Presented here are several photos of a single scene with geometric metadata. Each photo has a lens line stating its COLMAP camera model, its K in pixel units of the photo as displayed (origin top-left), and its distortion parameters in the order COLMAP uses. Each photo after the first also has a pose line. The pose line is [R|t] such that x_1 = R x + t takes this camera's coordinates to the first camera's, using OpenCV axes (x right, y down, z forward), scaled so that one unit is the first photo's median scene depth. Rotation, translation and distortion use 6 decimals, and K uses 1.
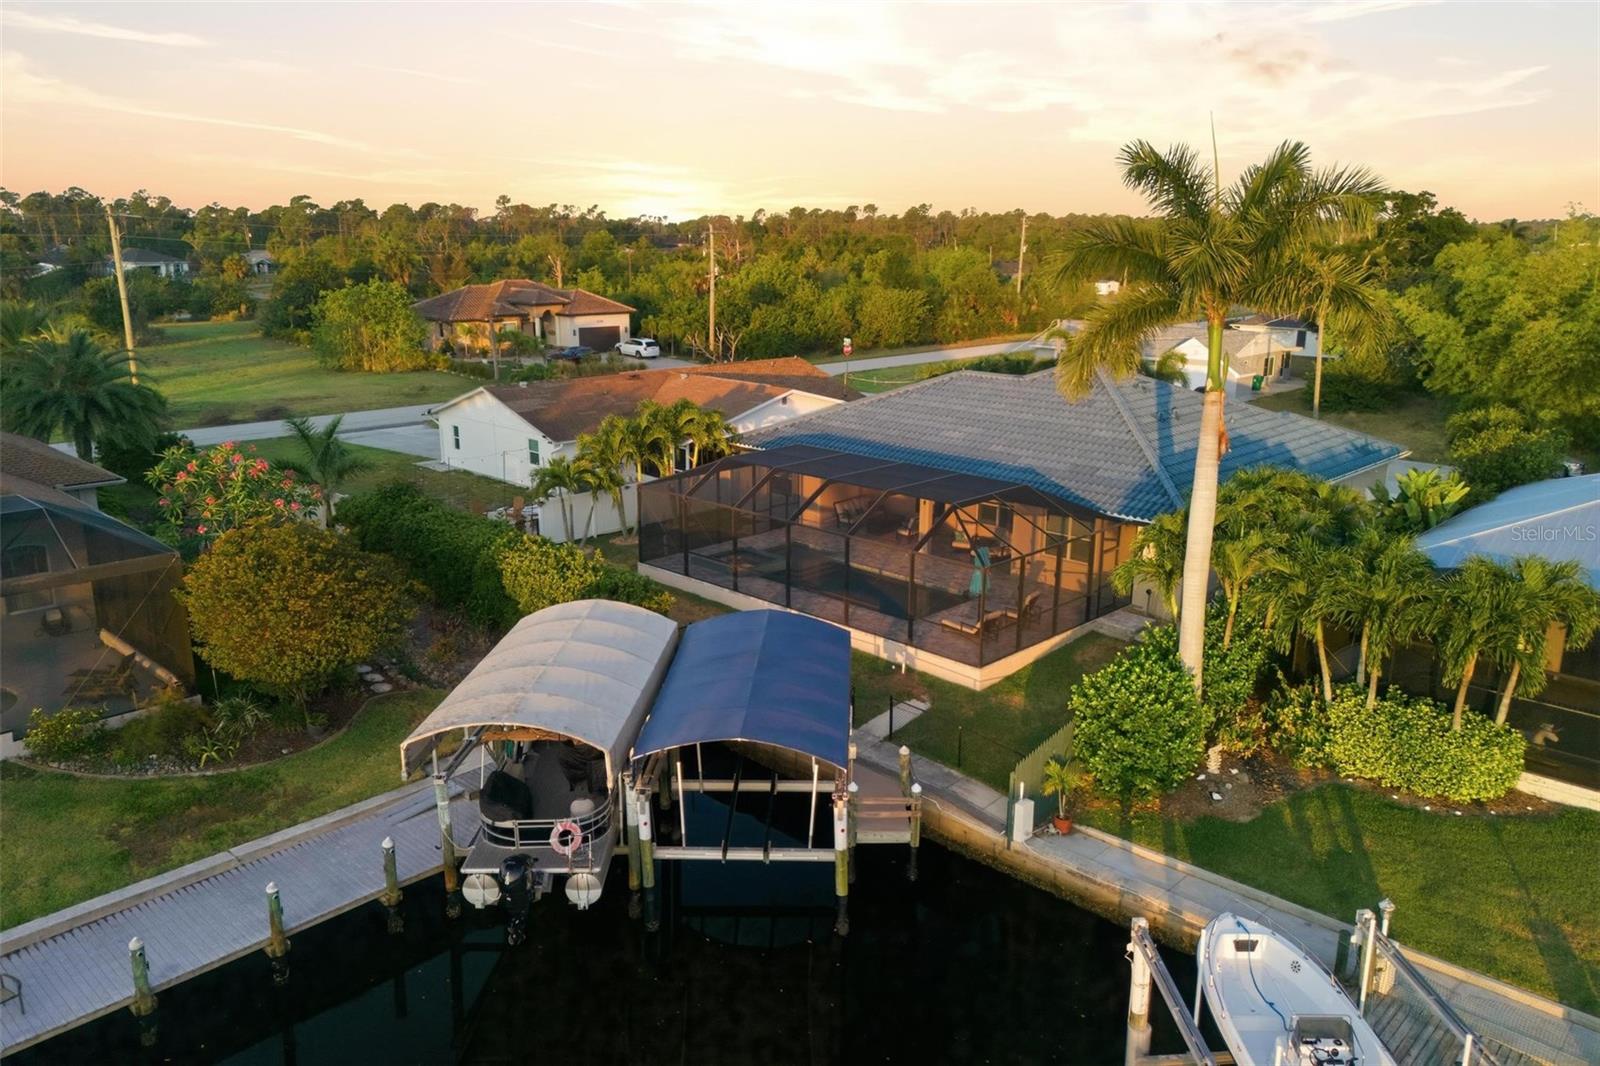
lens RADIAL K [[1163.7, 0, 778.6], [0, 1163.7, 485.7], [0, 0, 1]] dist [0.097369, -0.096999]
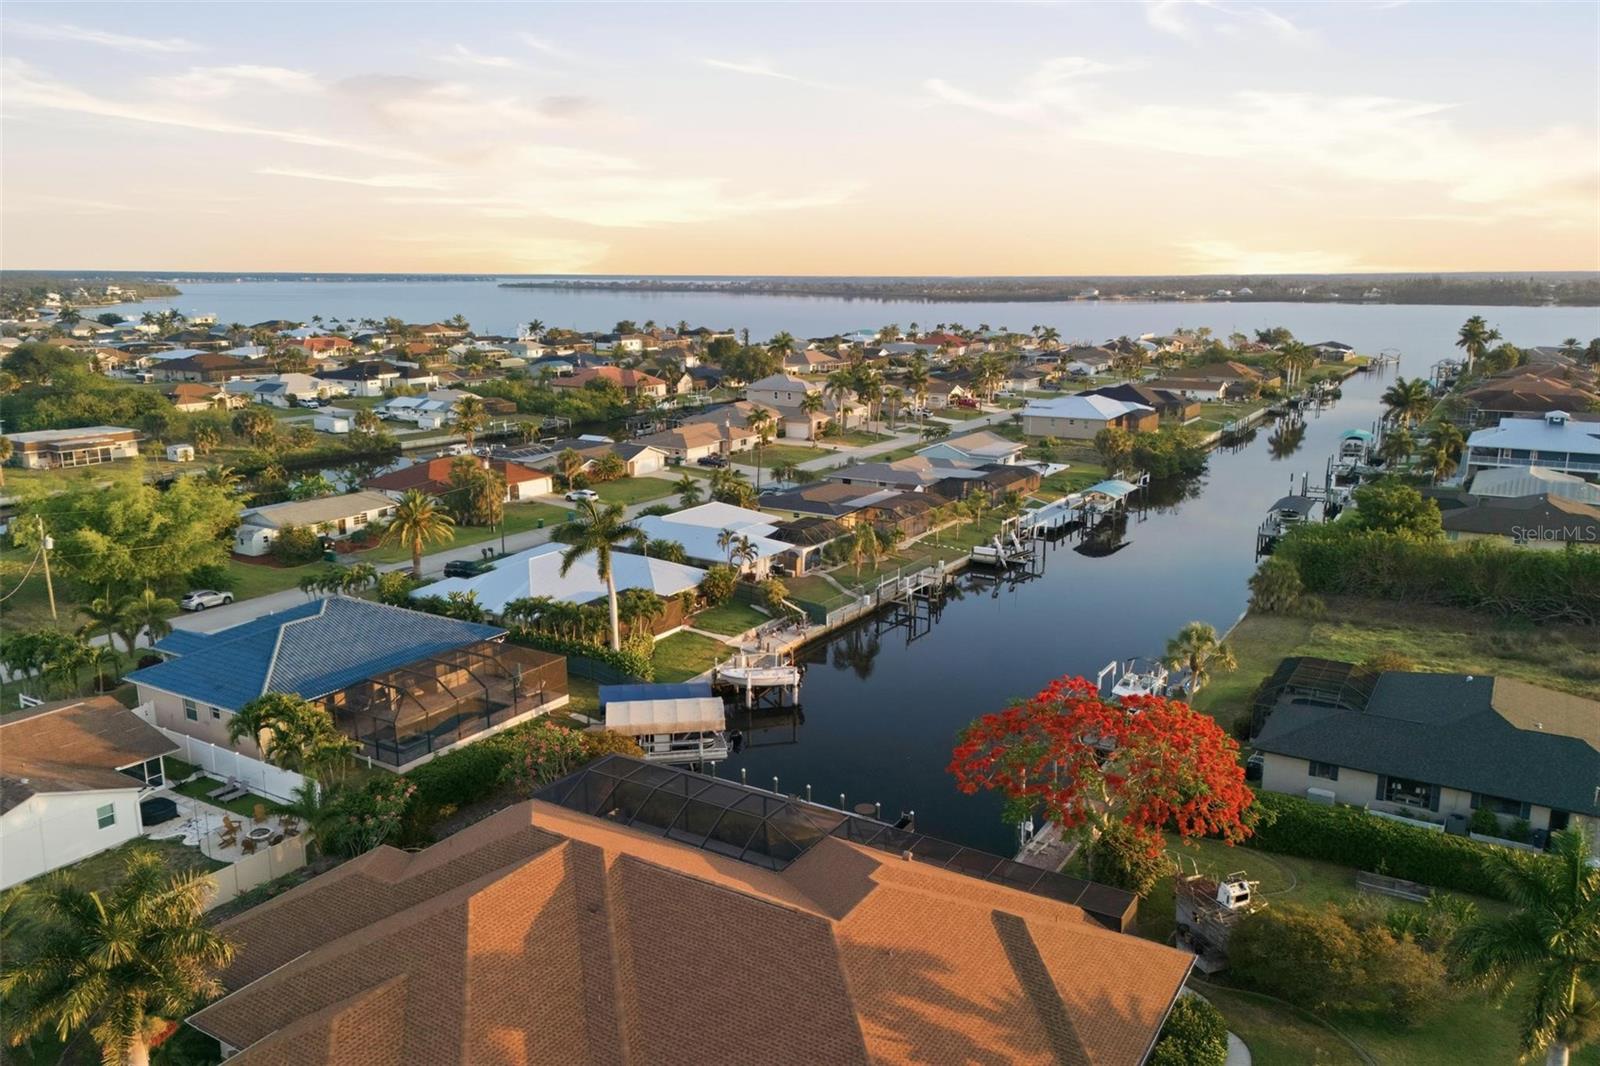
lens RADIAL K [[1148.1, 0, 800.0], [0, 1148.1, 533.0], [0, 0, 1]] dist [-0.001226, -0.000303]
pose [[-0.208939, -0.205752, 0.956039, -1.802817], [0.211062, 0.945088, 0.249522, -0.555577], [-0.954881, 0.253918, -0.154039, 0.628096]]
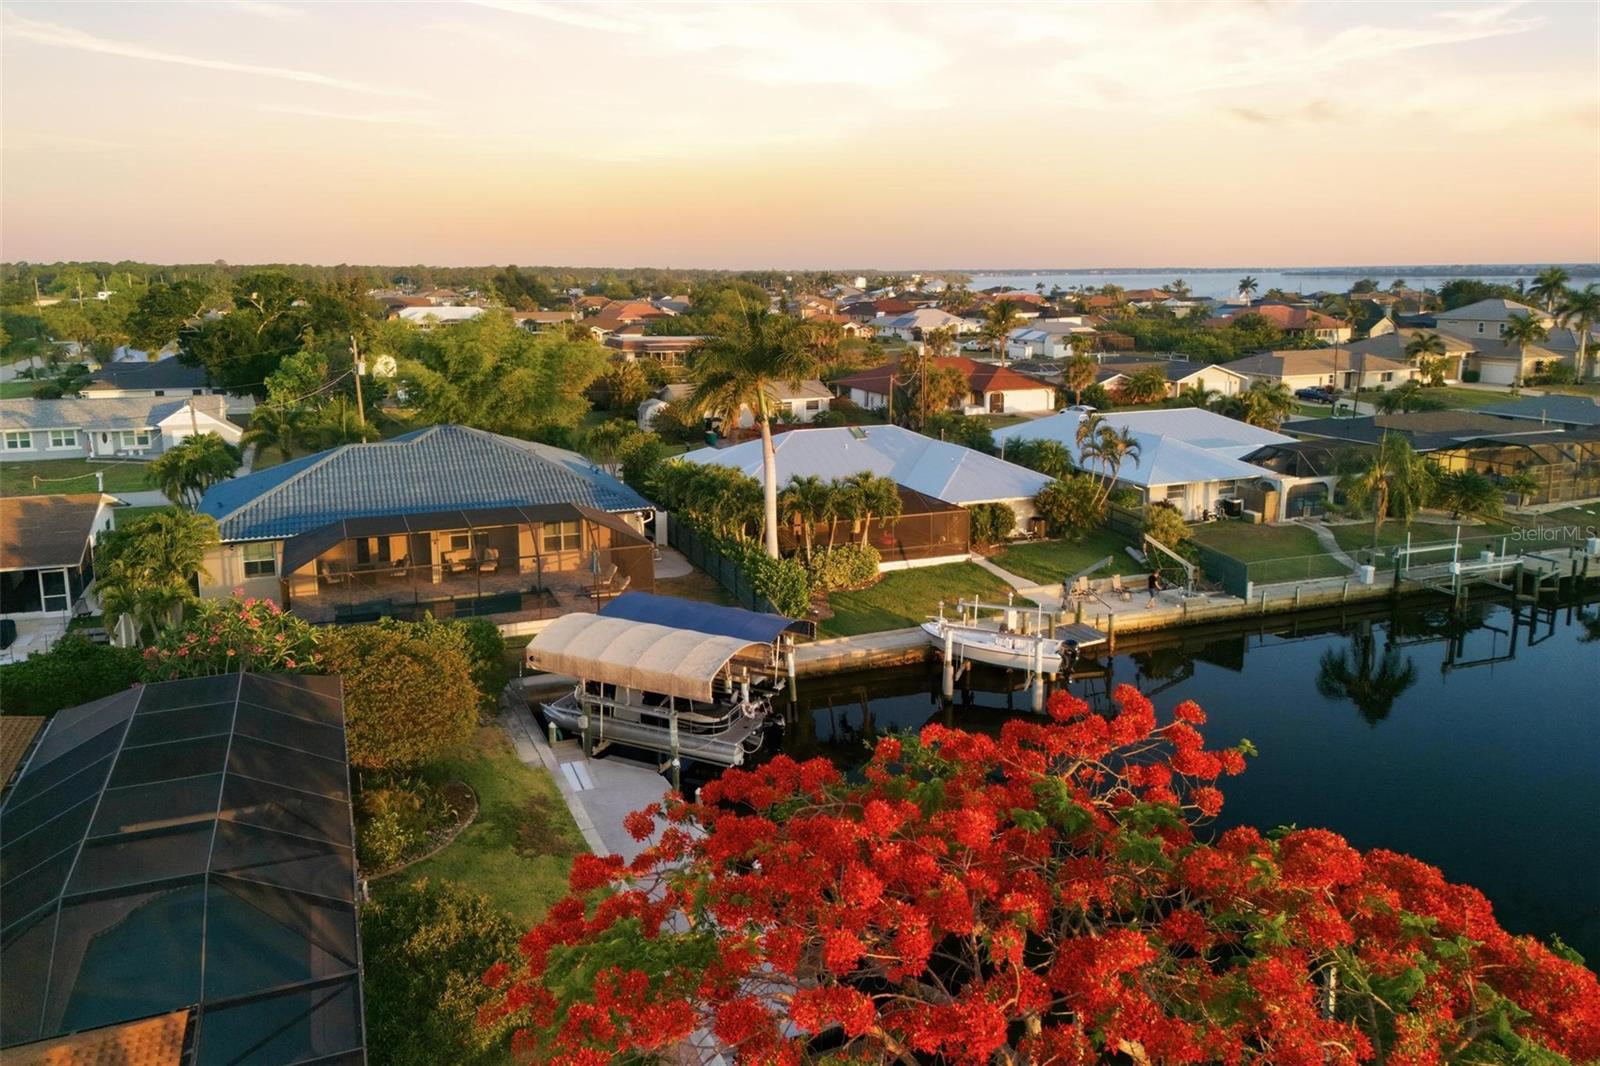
lens RADIAL K [[1163.7, 0, 778.6], [0, 1163.7, 485.7], [0, 0, 1]] dist [0.097369, -0.096999]
pose [[0.413154, -0.166489, 0.895313, -0.914883], [0.199550, 0.975803, 0.089372, -0.091969], [-0.888529, 0.141735, 0.436380, 0.096856]]
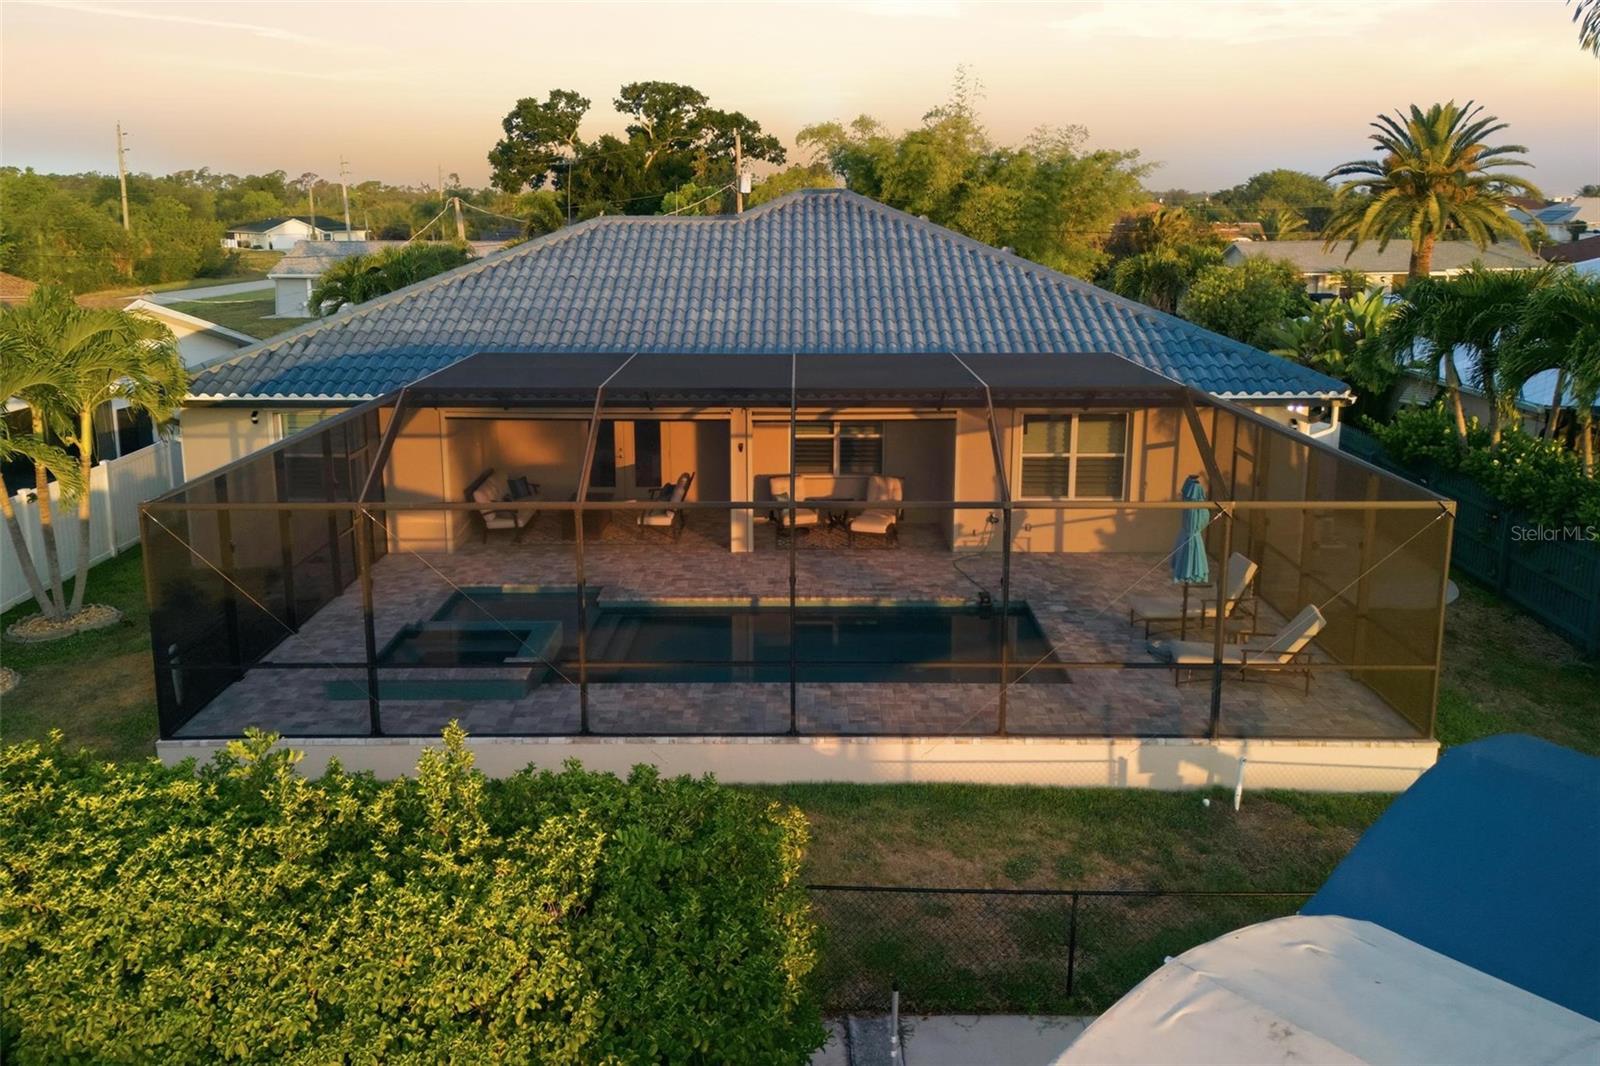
lens RADIAL K [[1253.1, 0, 781.8], [0, 1253.1, 506.0], [0, 0, 1]] dist [0.048050, -0.000936]
pose [[0.723338, -0.165998, 0.670243, -0.229617], [0.152625, 0.985101, 0.079262, -0.000131], [-0.673415, 0.044962, 0.737896, 0.637734]]
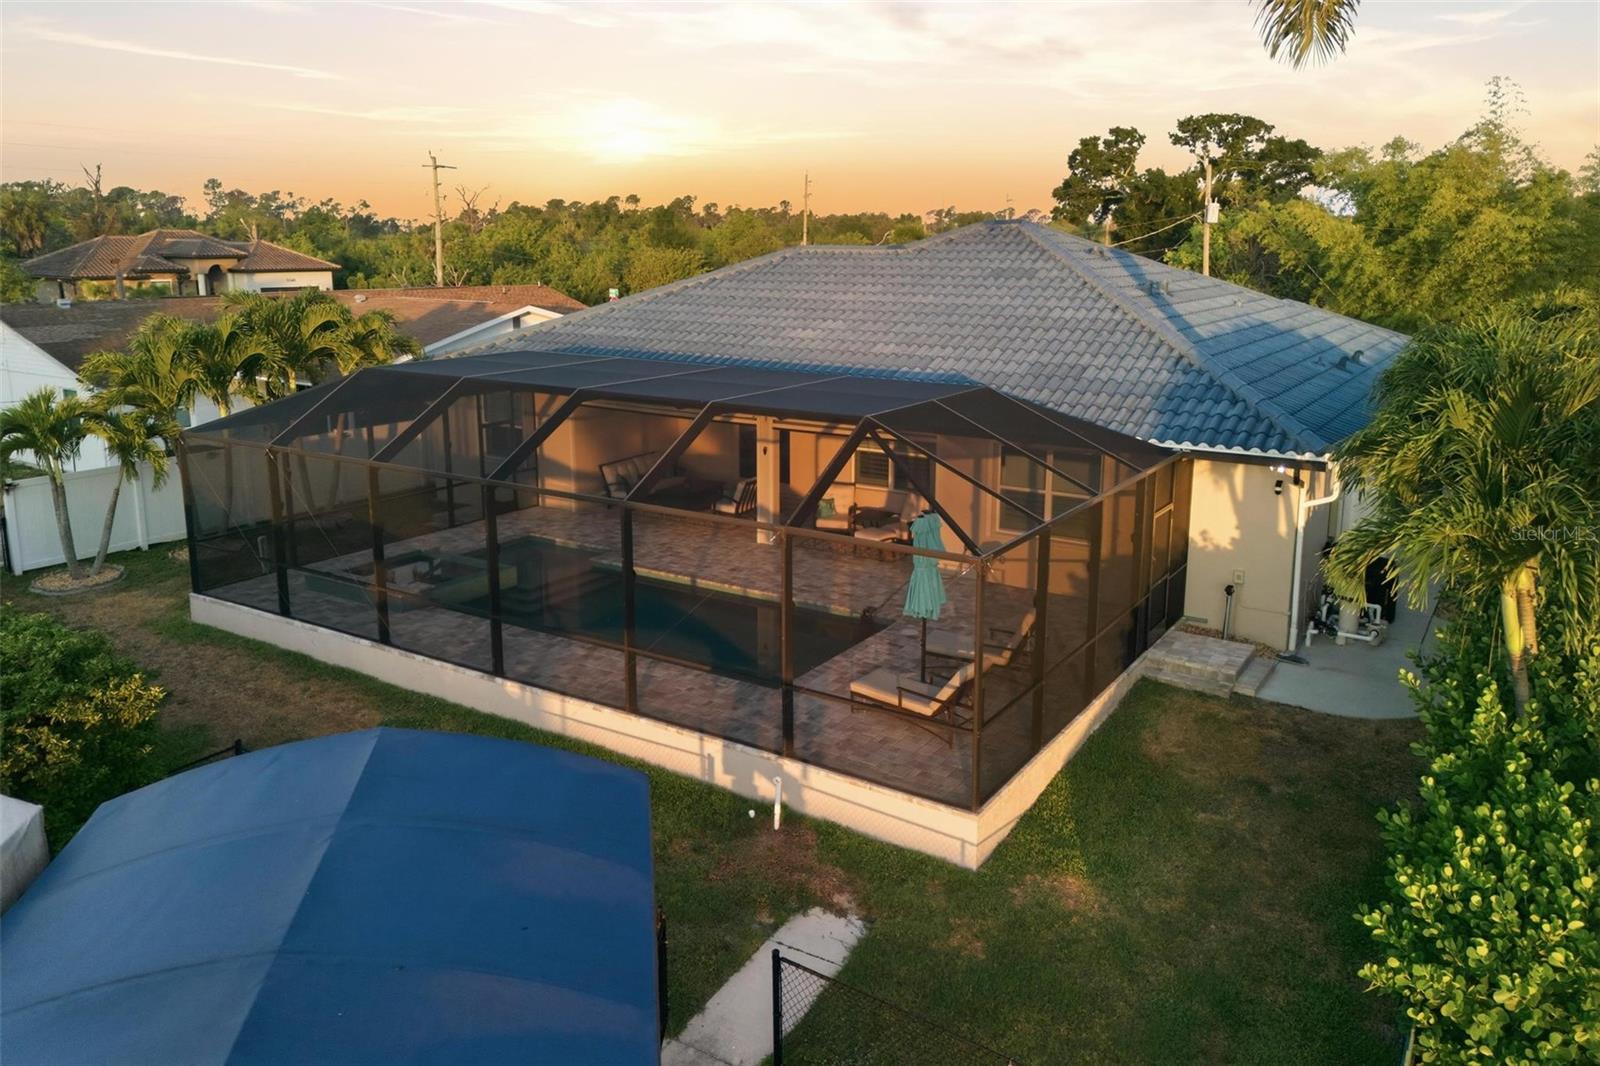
lens RADIAL K [[1163.7, 0, 778.6], [0, 1163.7, 485.7], [0, 0, 1]] dist [0.097369, -0.096999]
pose [[0.980635, -0.043026, 0.191058, 0.027727], [0.044105, 0.999026, -0.001397, 0.033898], [-0.190812, 0.009797, 0.981578, 0.486055]]
